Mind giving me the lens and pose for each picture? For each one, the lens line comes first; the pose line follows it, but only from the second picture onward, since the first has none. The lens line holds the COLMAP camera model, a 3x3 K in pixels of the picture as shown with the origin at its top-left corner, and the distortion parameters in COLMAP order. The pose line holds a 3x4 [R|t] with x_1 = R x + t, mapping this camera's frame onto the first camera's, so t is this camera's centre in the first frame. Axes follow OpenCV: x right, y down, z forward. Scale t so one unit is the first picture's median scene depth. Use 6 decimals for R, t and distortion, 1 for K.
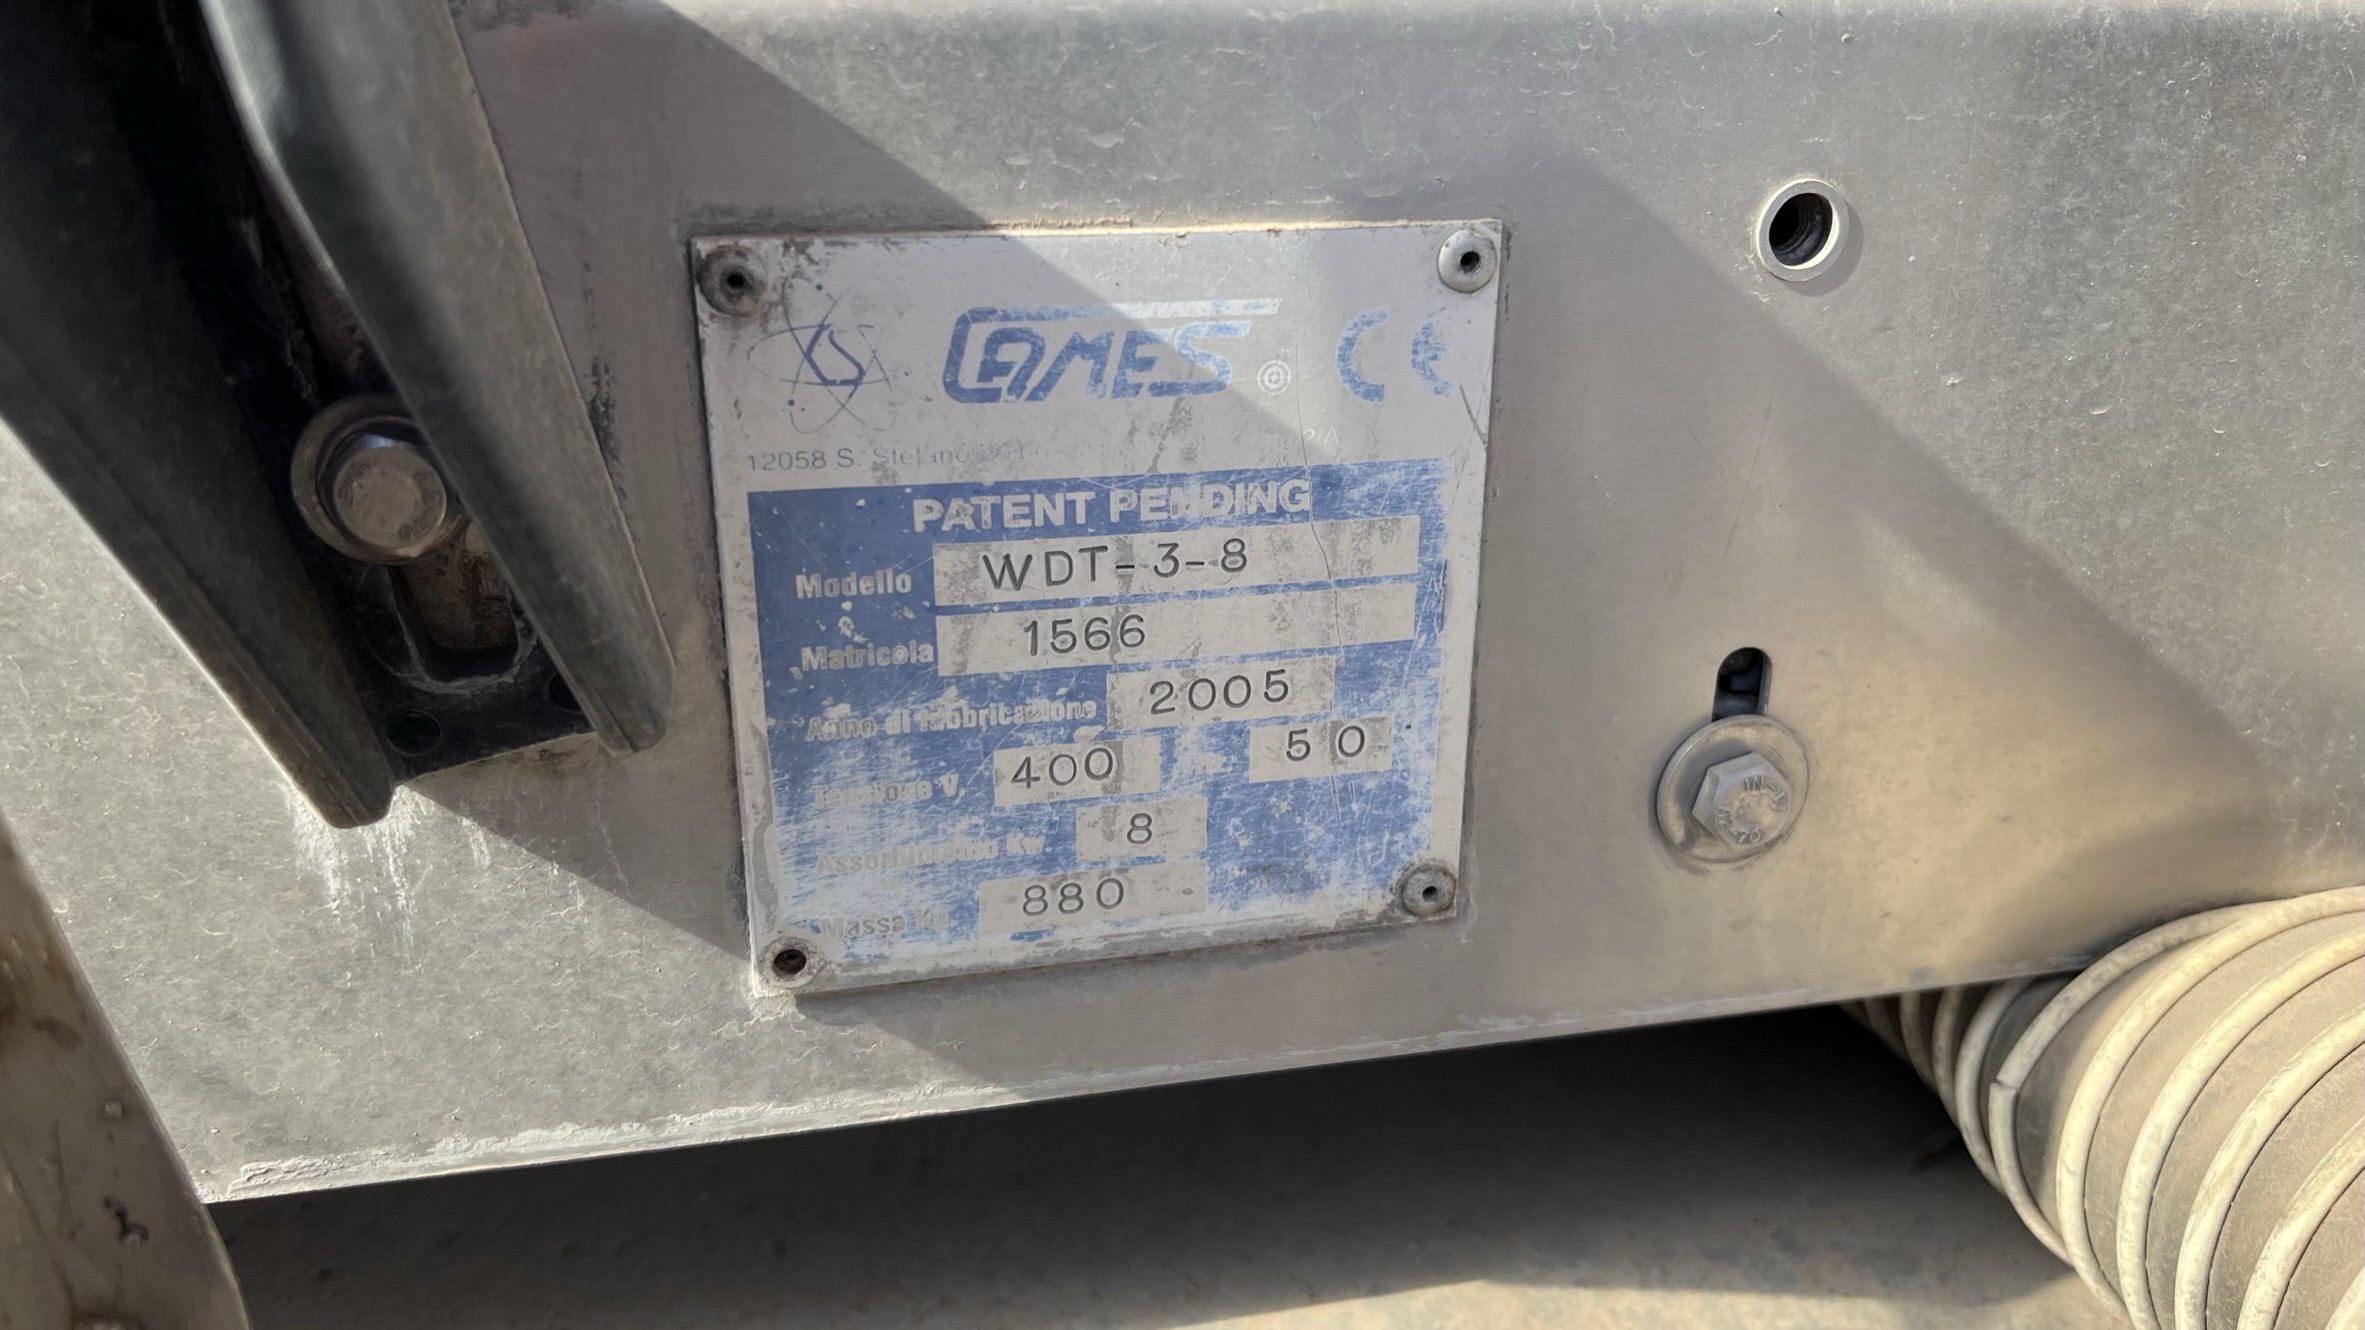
lens RADIAL K [[1787.6, 0, 1178.0], [0, 1787.6, 673.4], [0, 0, 1]] dist [0.054238, -0.070593]
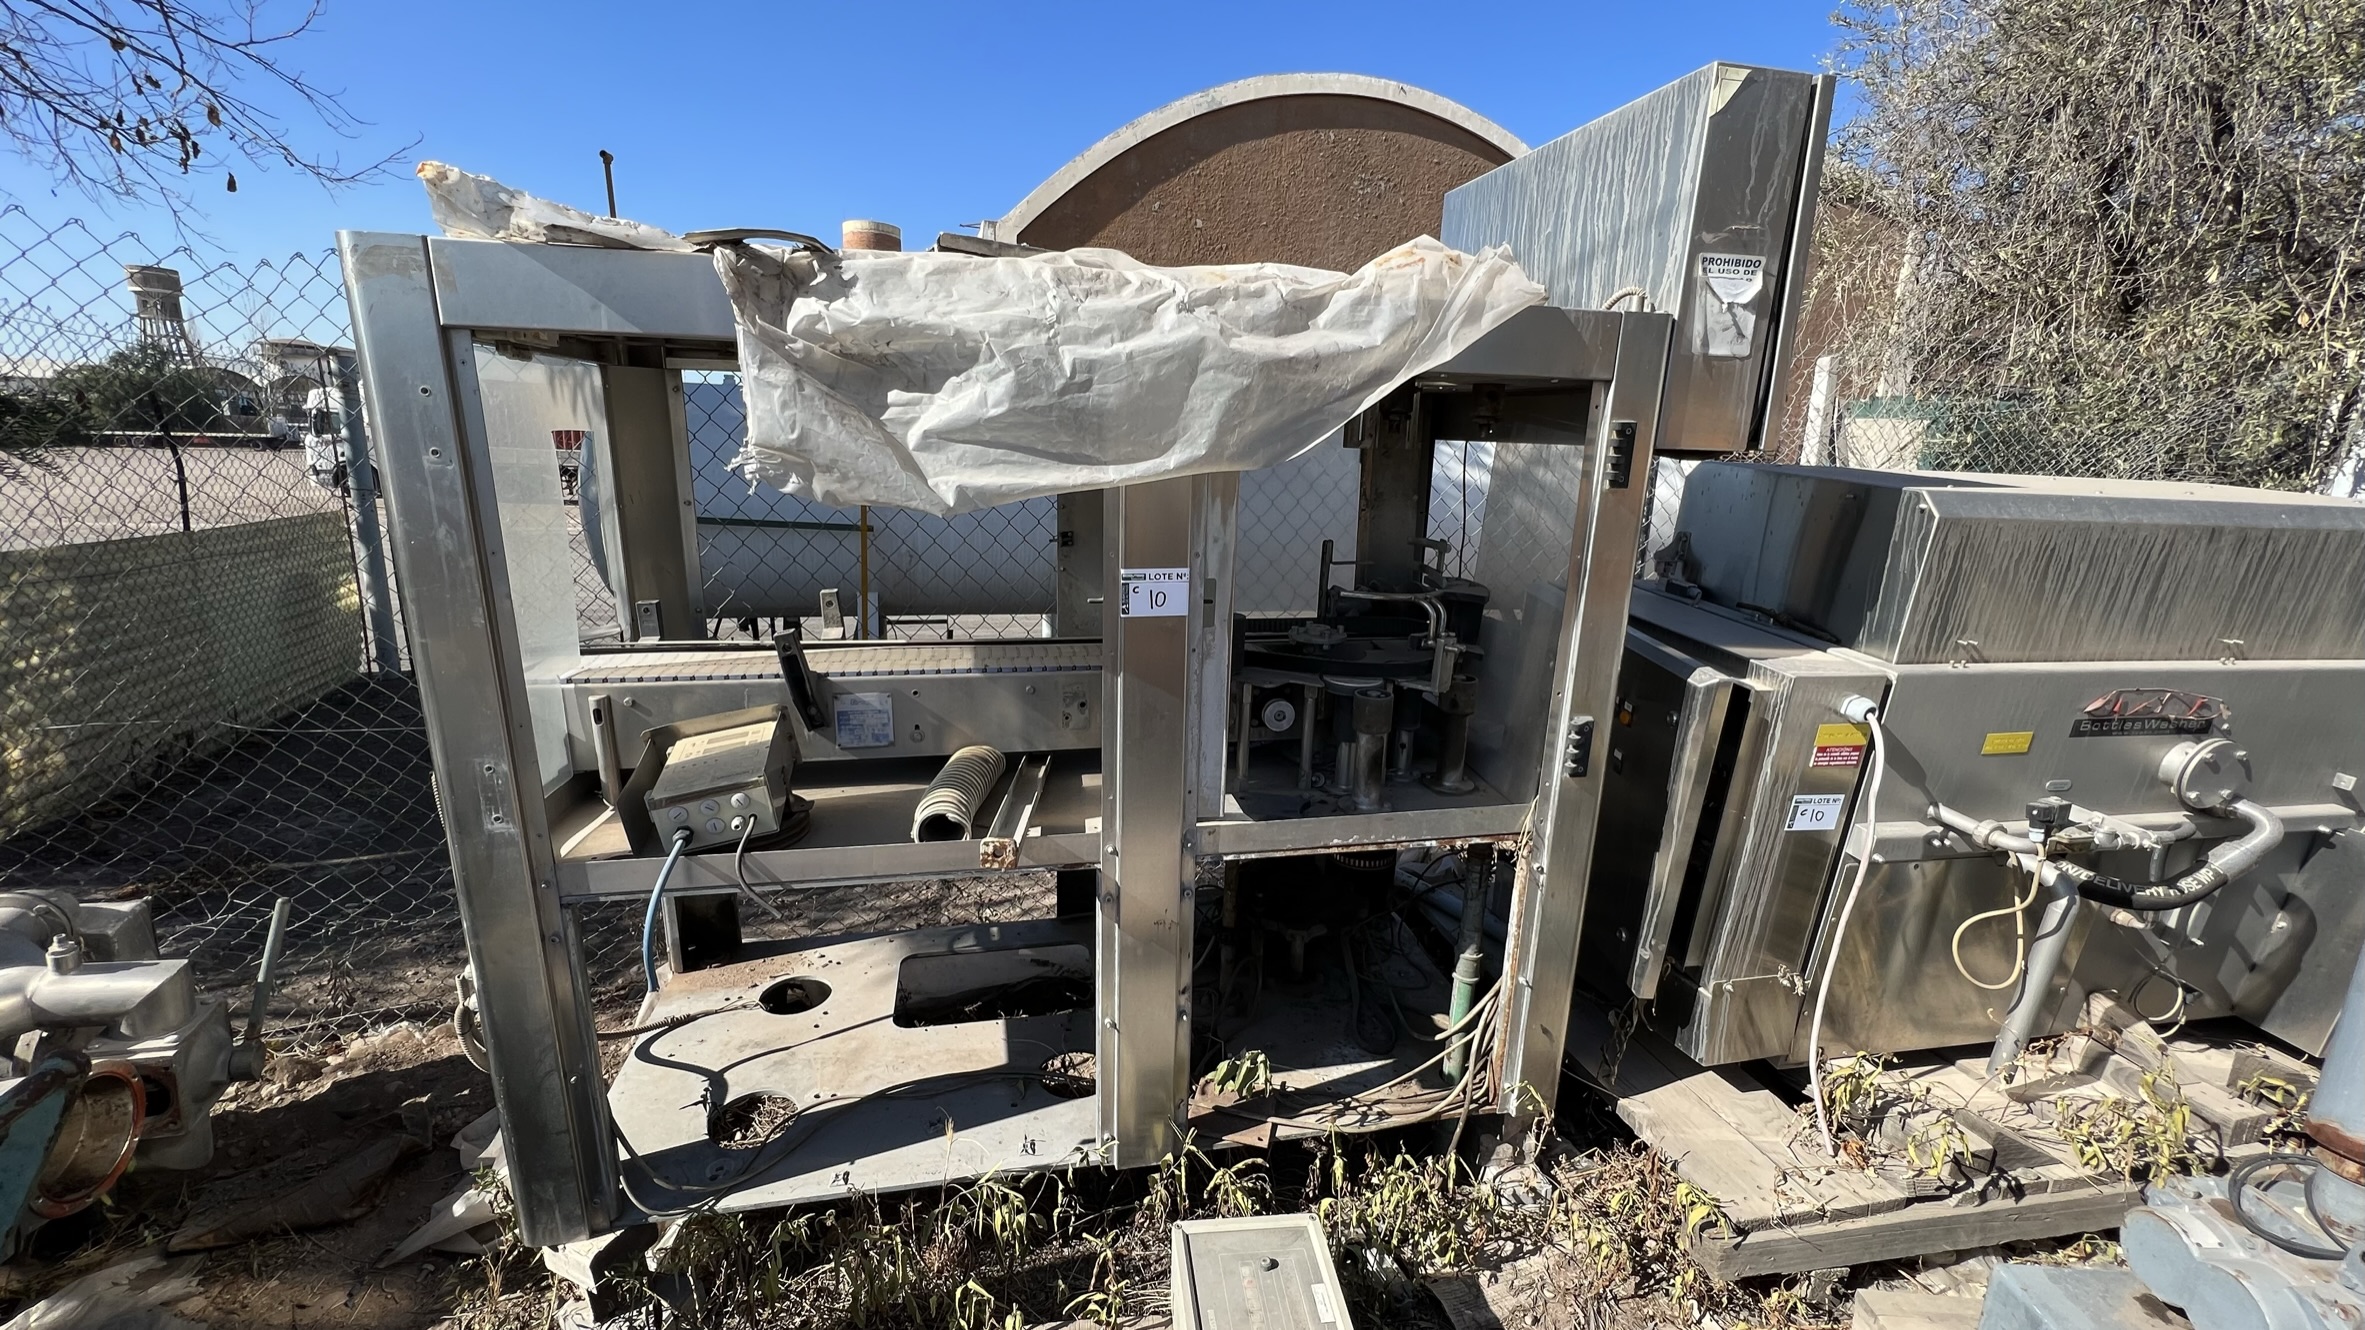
lens RADIAL K [[949.8, 0, 1179.2], [0, 949.8, 672.5], [0, 0, 1]] dist [-0.001203, -0.000790]
pose [[0.999545, 0.022062, -0.020551, 2.507841], [-0.024248, 0.993291, -0.113074, 0.366122], [0.017919, 0.113521, 0.993374, -6.196756]]
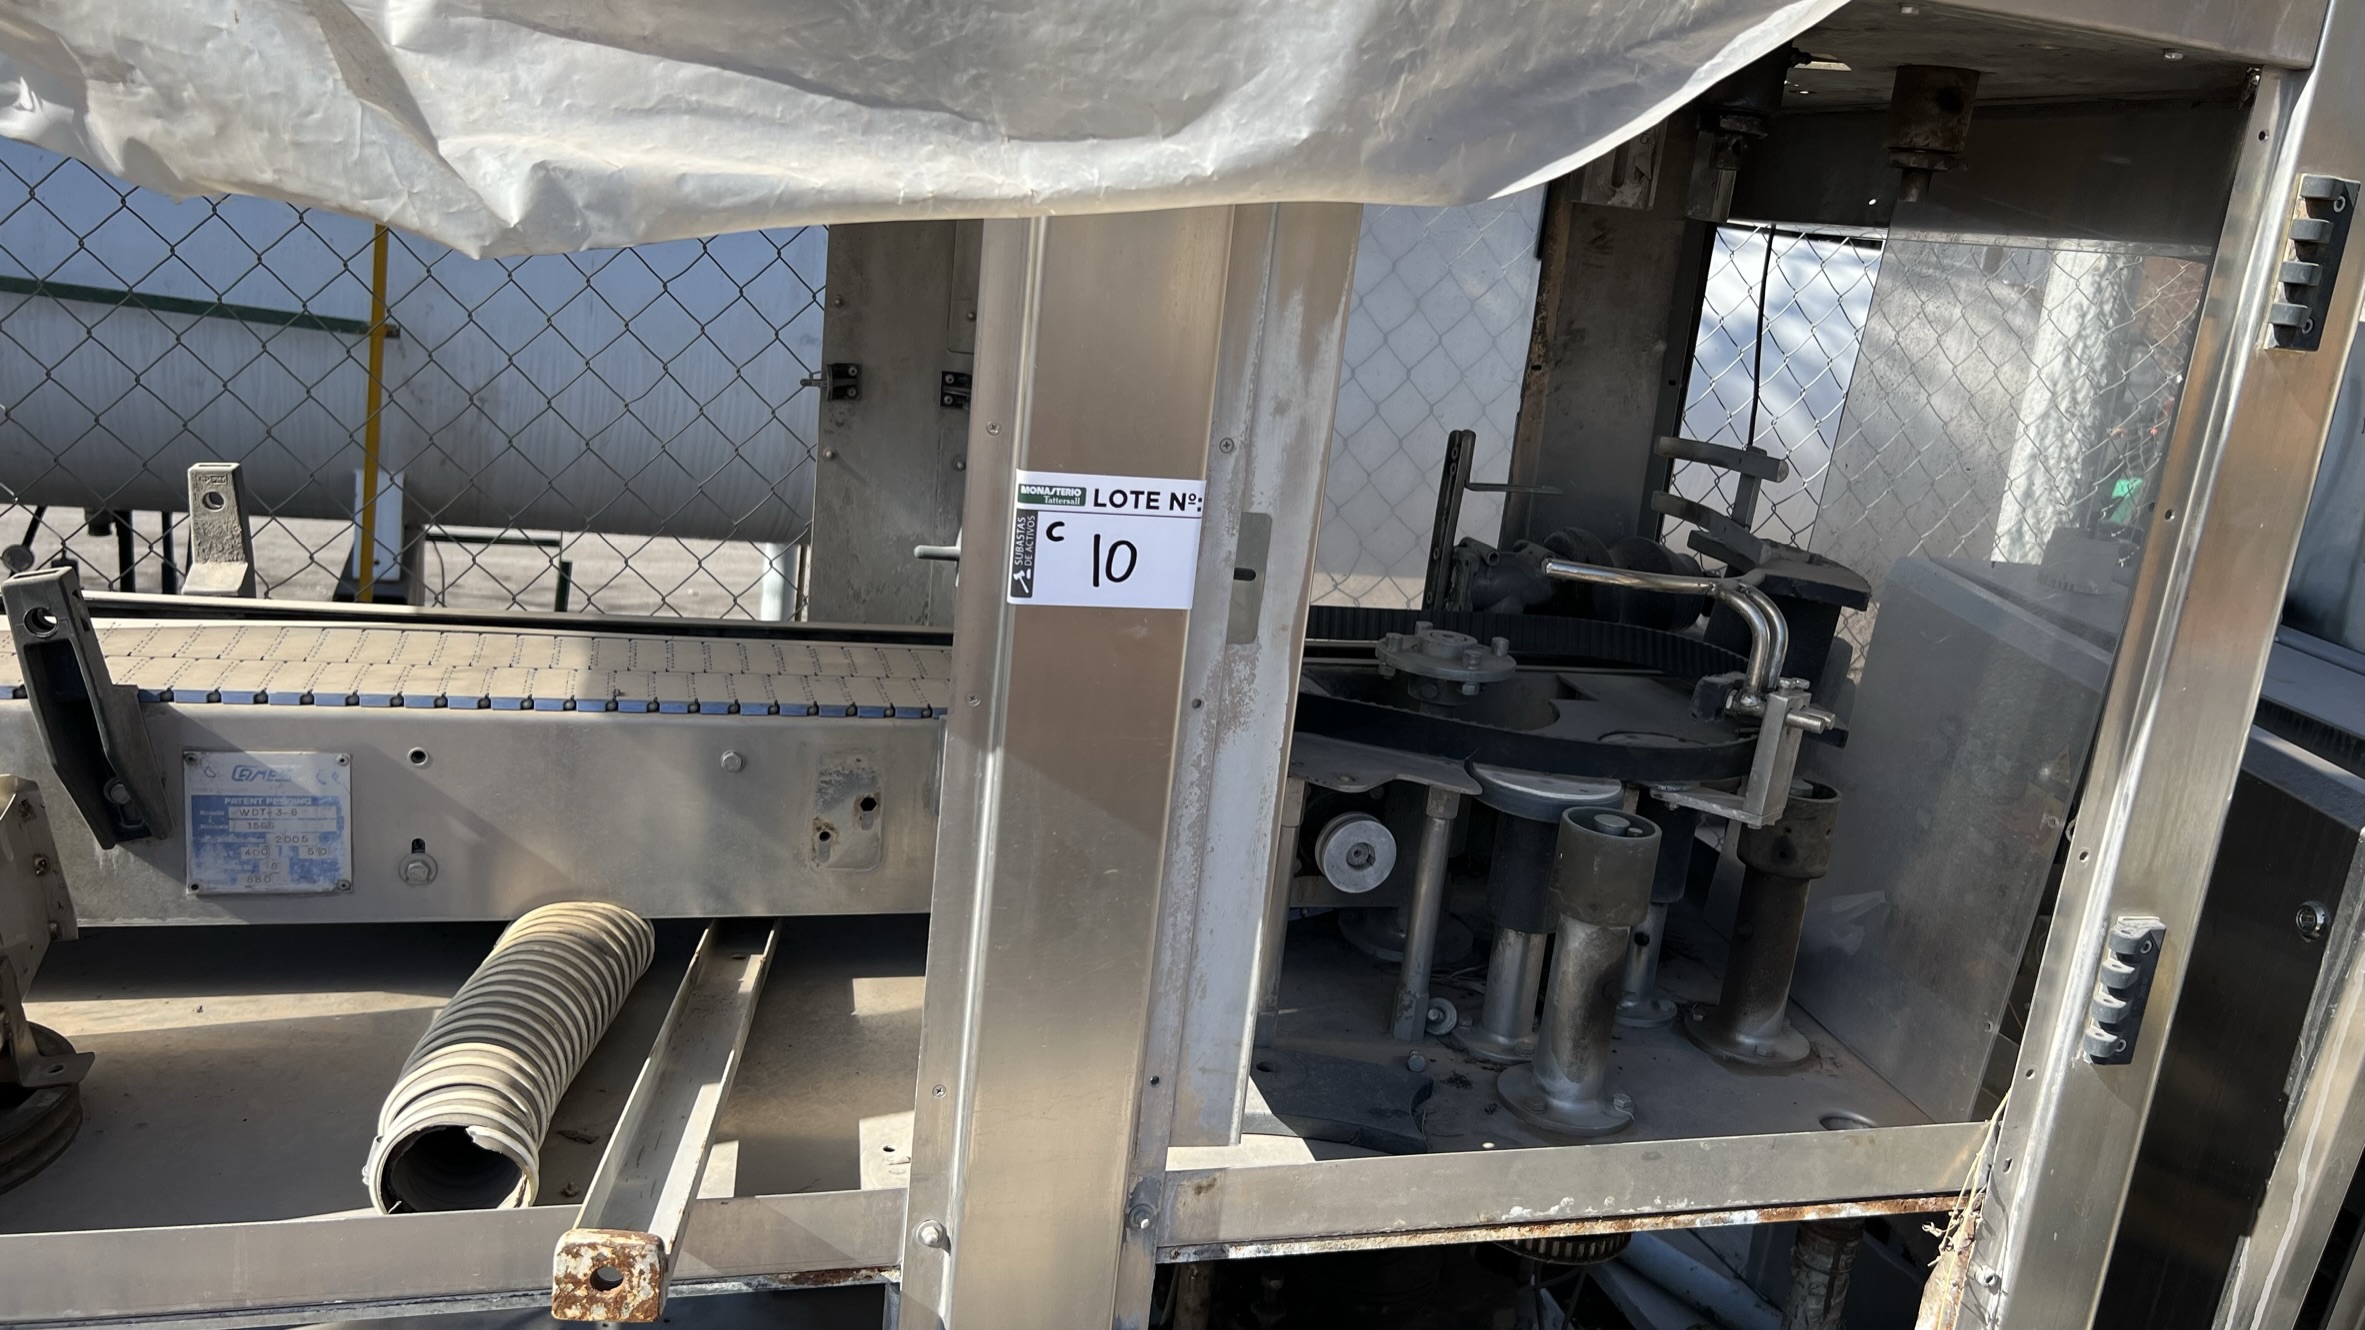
lens RADIAL K [[1787.6, 0, 1192.6], [0, 1787.6, 665.9], [0, 0, 1]] dist [0.054238, -0.070593]
pose [[0.993739, 0.081512, 0.076412, 2.135385], [-0.071953, 0.990109, -0.120445, -0.043521], [-0.085474, 0.114193, 0.989775, -4.331470]]
